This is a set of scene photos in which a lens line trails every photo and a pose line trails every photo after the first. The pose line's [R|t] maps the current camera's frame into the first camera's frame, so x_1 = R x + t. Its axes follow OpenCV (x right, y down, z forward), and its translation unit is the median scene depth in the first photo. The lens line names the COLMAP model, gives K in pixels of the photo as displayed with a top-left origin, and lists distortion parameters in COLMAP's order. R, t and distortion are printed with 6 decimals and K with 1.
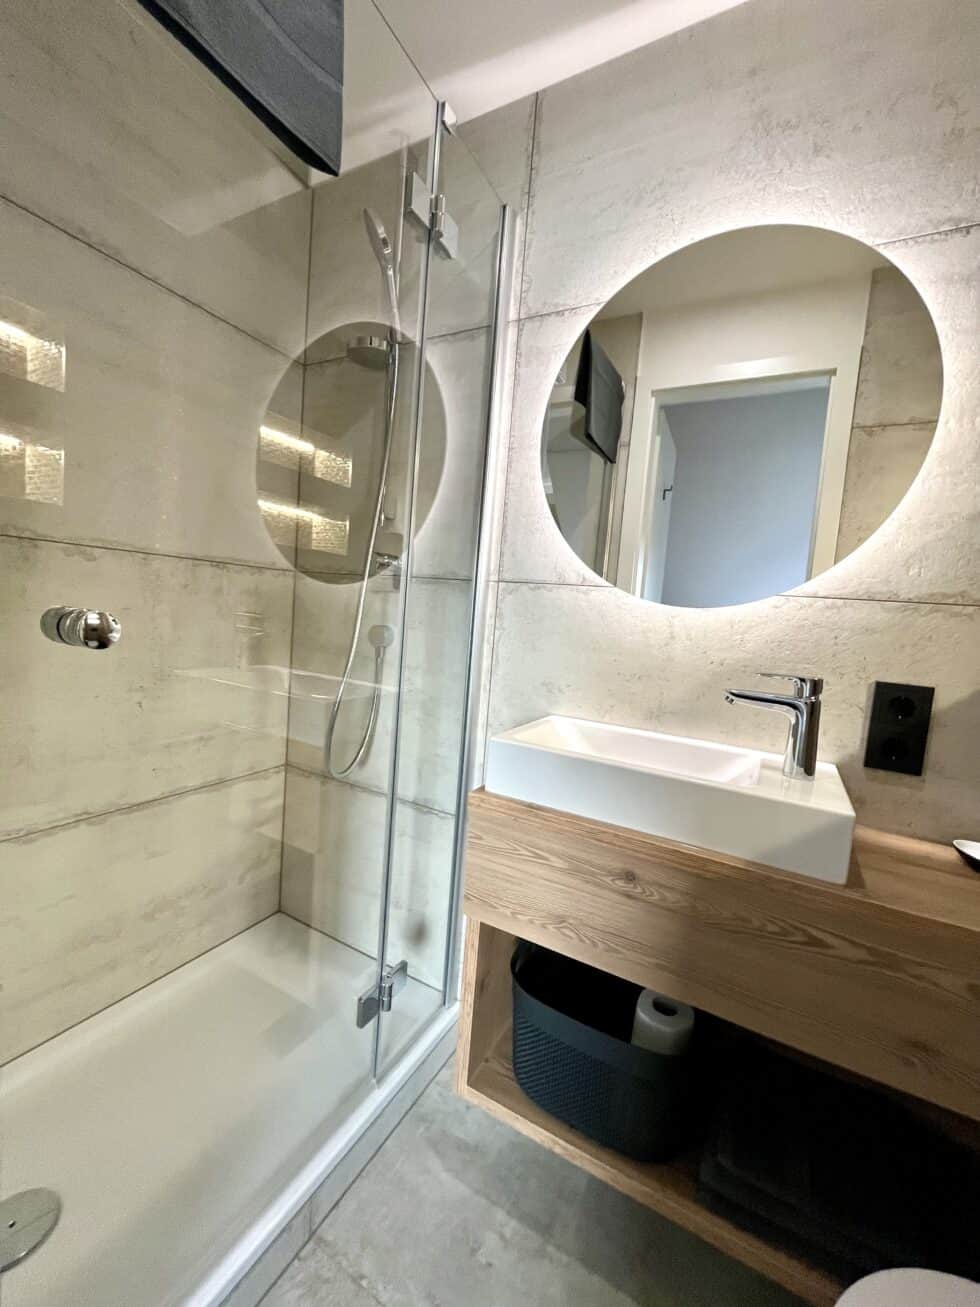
lens RADIAL K [[532.0, 0, 490.0], [0, 532.0, 653.5], [0, 0, 1]] dist [-0.002046, -0.000080]
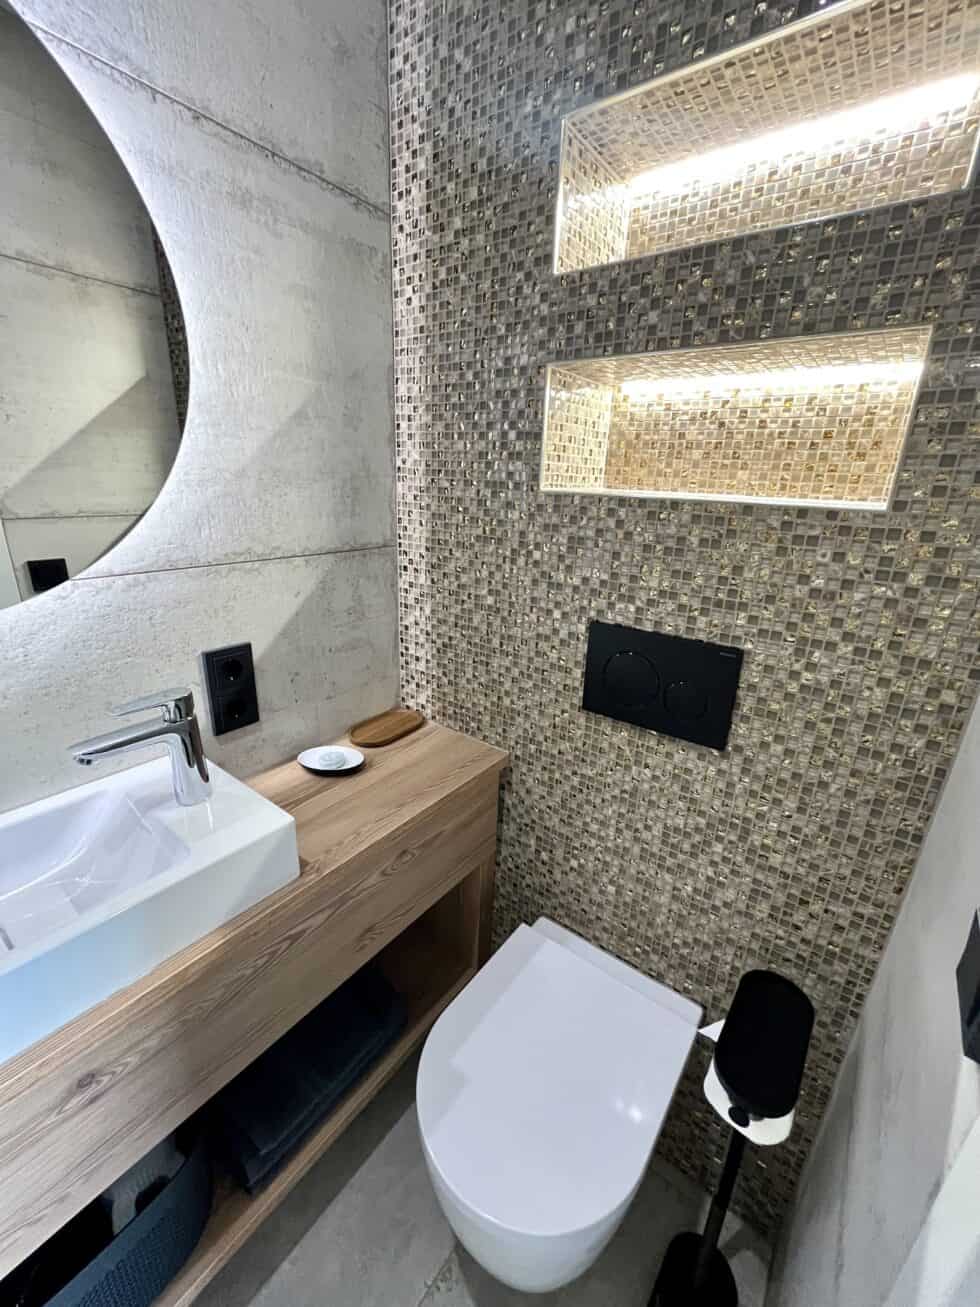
lens RADIAL K [[532.0, 0, 490.0], [0, 532.0, 653.5], [0, 0, 1]] dist [-0.002046, -0.000080]
pose [[0.146442, -0.381841, 0.912553, -0.063879], [0.064914, 0.924219, 0.376305, -0.280061], [-0.987087, 0.004131, 0.160132, 0.359853]]
